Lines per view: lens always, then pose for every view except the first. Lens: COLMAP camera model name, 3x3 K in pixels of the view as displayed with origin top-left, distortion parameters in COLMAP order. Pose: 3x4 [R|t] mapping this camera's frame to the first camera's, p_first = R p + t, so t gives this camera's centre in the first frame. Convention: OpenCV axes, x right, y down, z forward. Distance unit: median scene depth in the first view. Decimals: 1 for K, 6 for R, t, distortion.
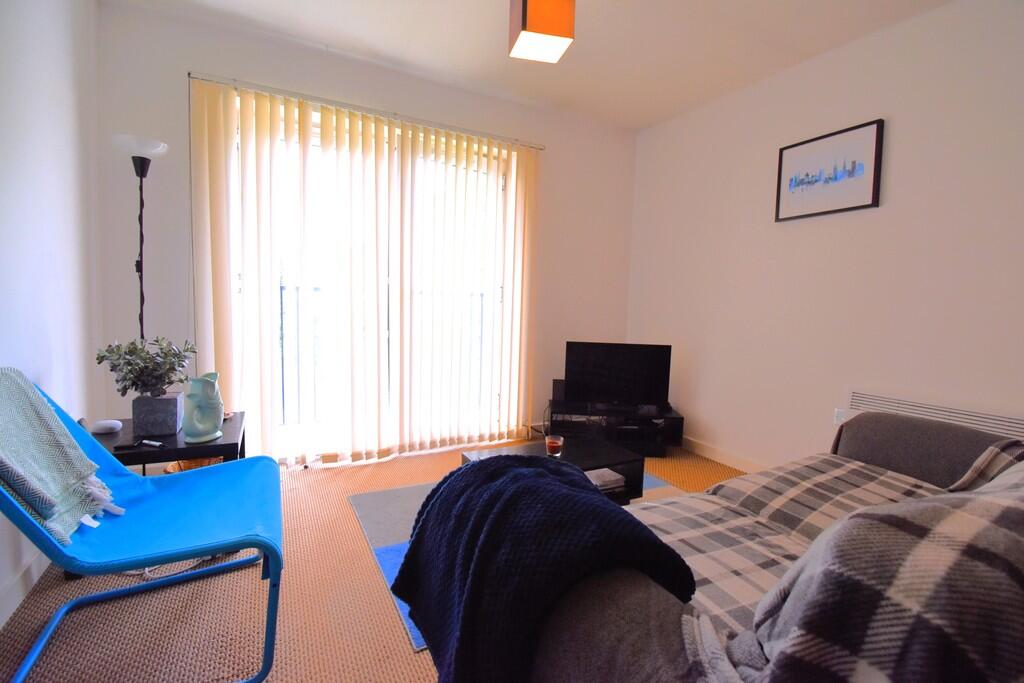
lens RADIAL K [[448.2, 0, 512.0], [0, 448.2, 341.5], [0, 0, 1]] dist [-0.001638, -0.000192]
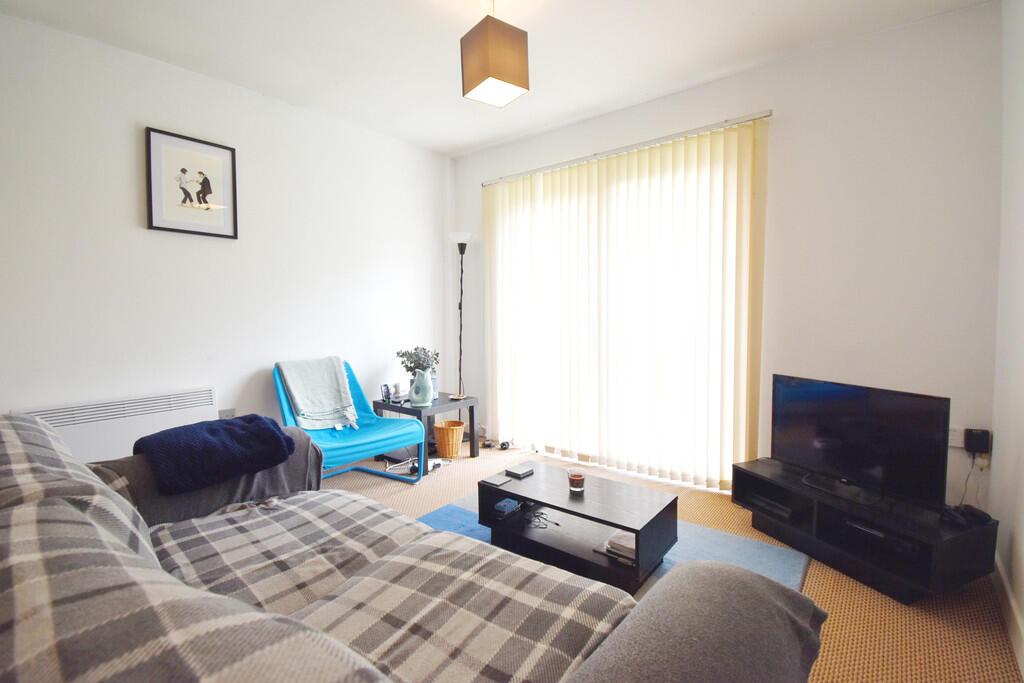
lens RADIAL K [[443.8, 0, 512.0], [0, 443.8, 341.5], [0, 0, 1]] dist [0.000929, 0.000066]
pose [[0.434062, 0.019081, -0.900681, 0.799076], [-0.059962, 0.998171, -0.007751, -0.031493], [0.898885, 0.057371, 0.434412, 0.446718]]
